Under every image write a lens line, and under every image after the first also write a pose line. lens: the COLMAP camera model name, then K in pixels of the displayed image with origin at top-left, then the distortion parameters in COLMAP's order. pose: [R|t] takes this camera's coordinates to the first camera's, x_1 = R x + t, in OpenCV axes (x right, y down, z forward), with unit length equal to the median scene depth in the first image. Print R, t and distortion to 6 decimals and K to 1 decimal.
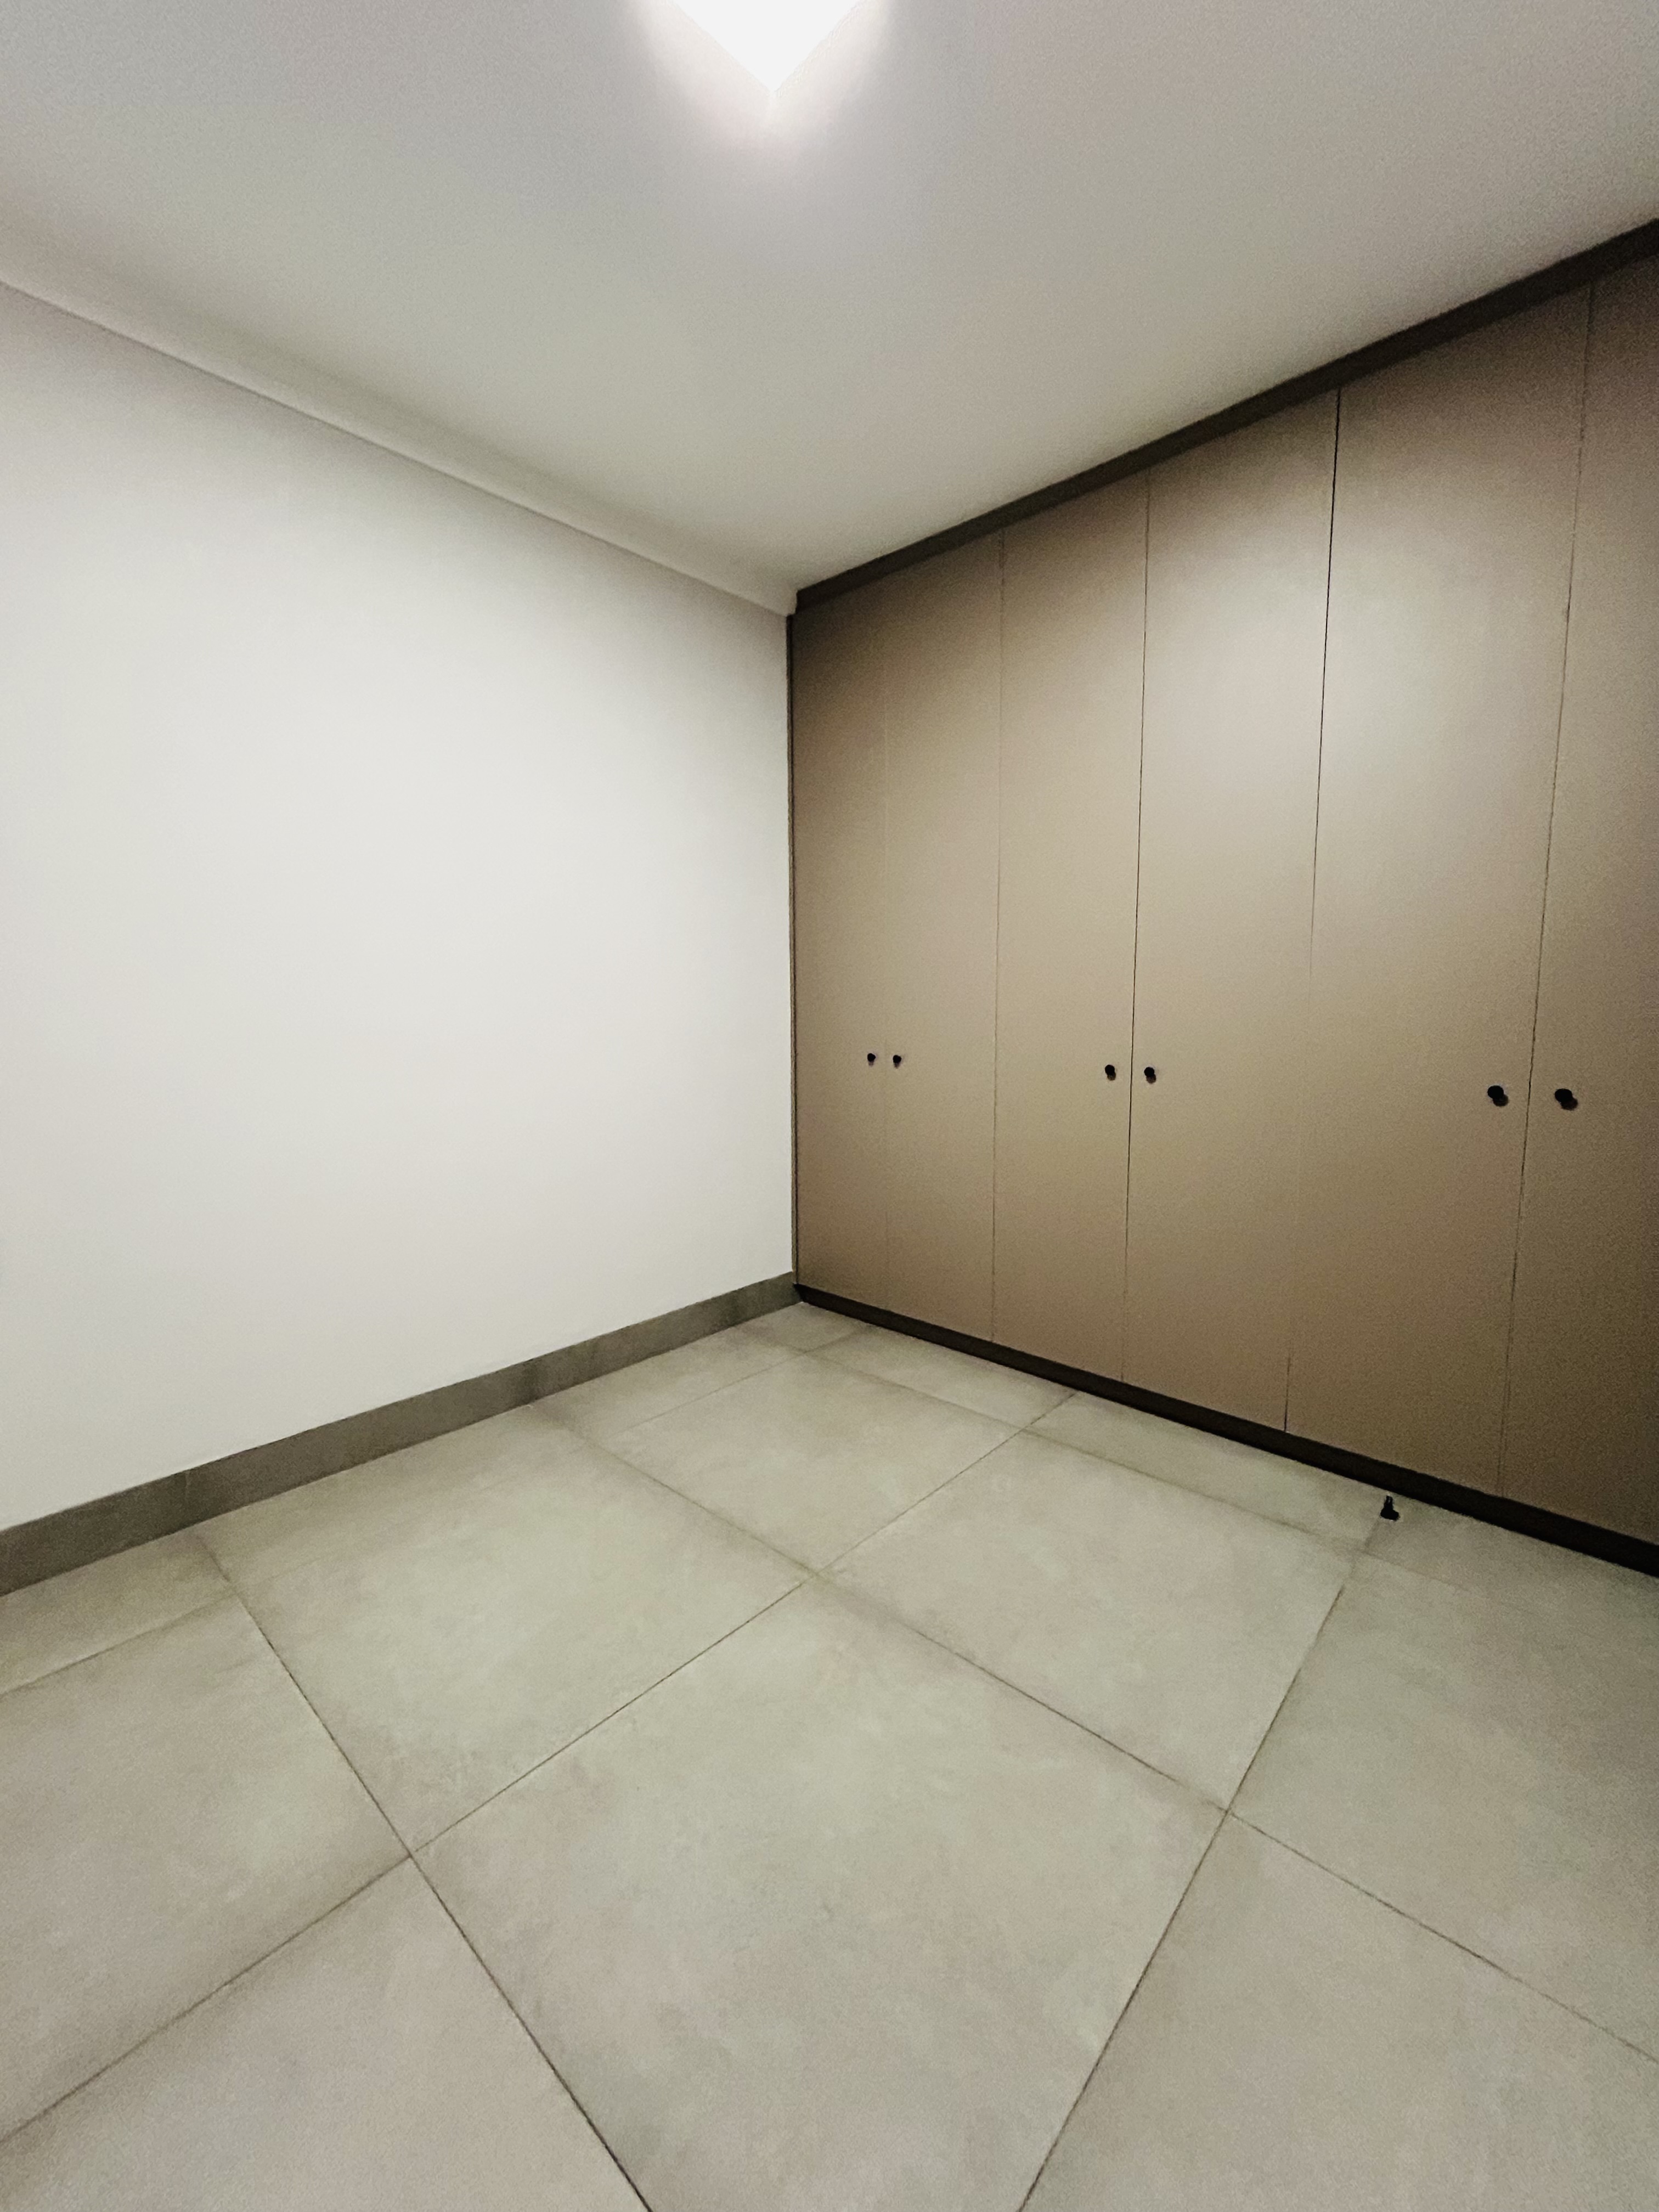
lens RADIAL K [[891.9, 0, 845.6], [0, 891.9, 1108.3], [0, 0, 1]] dist [0.002681, 0.000787]
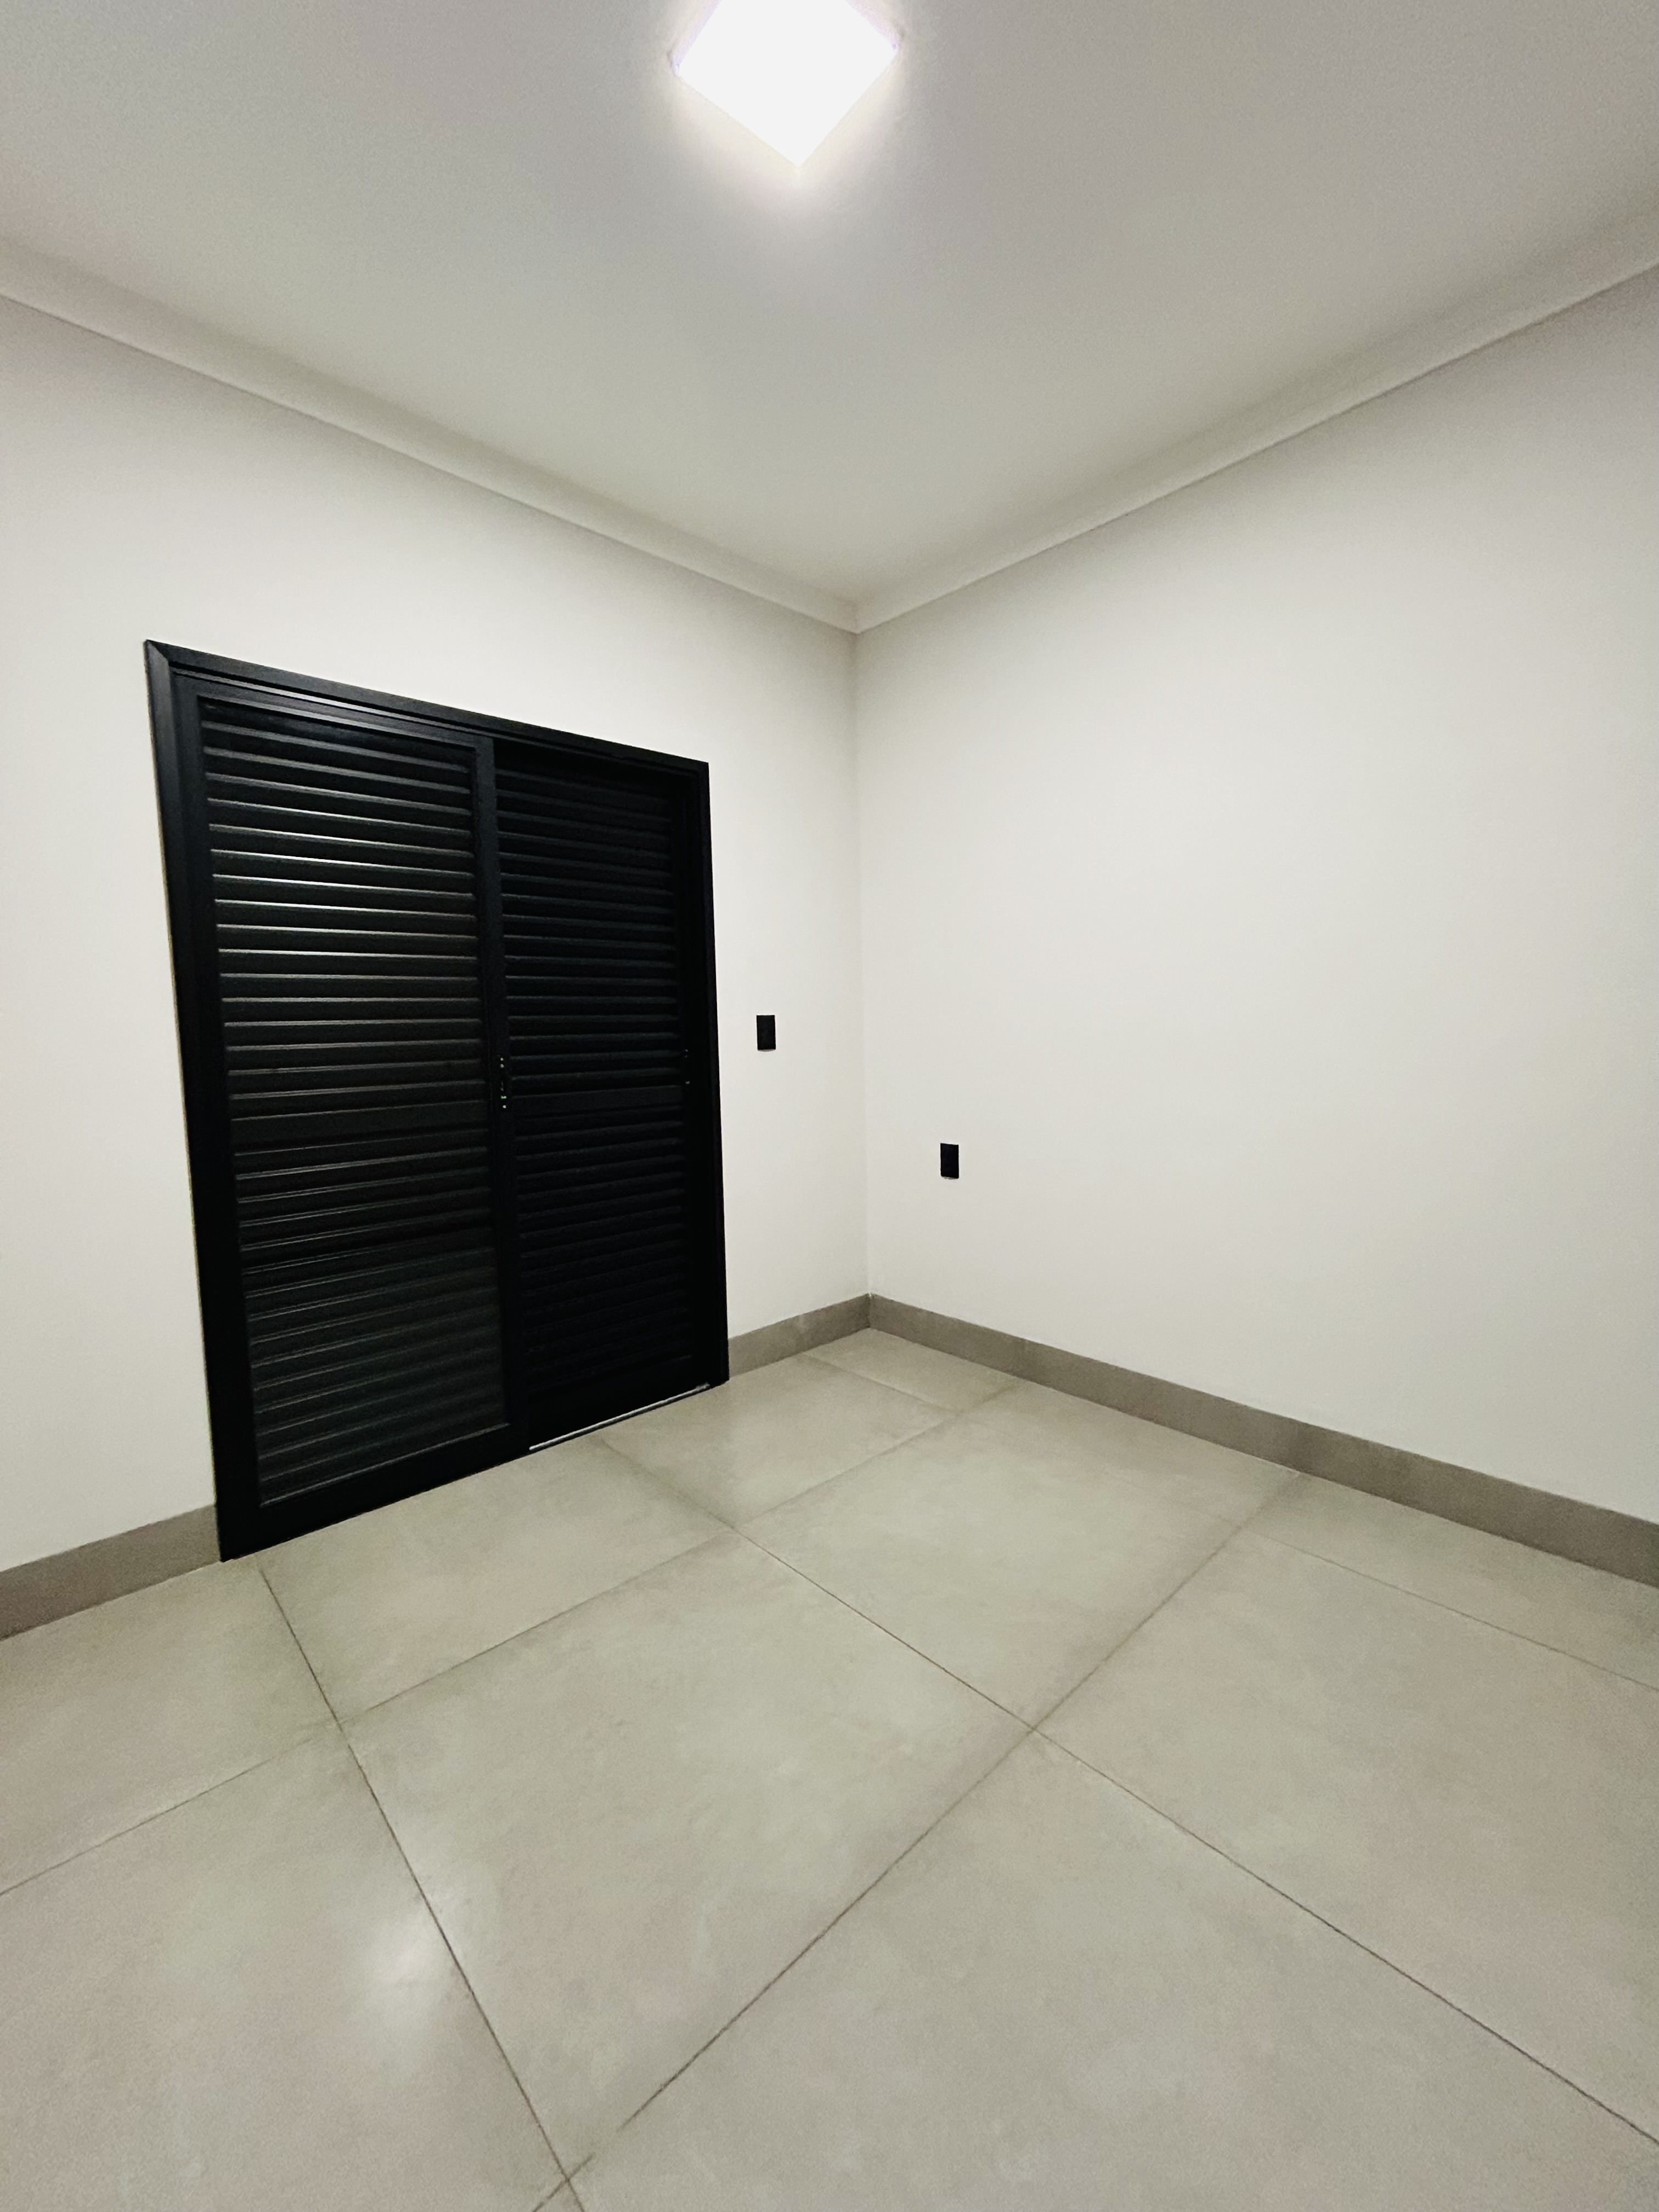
lens RADIAL K [[891.9, 0, 840.6], [0, 891.9, 1109.9], [0, 0, 1]] dist [0.002681, 0.000787]
pose [[-0.081936, 0.104839, -0.991108, 0.723145], [-0.103140, 0.988220, 0.113060, -0.096987], [0.991286, 0.111486, -0.070157, 0.836687]]
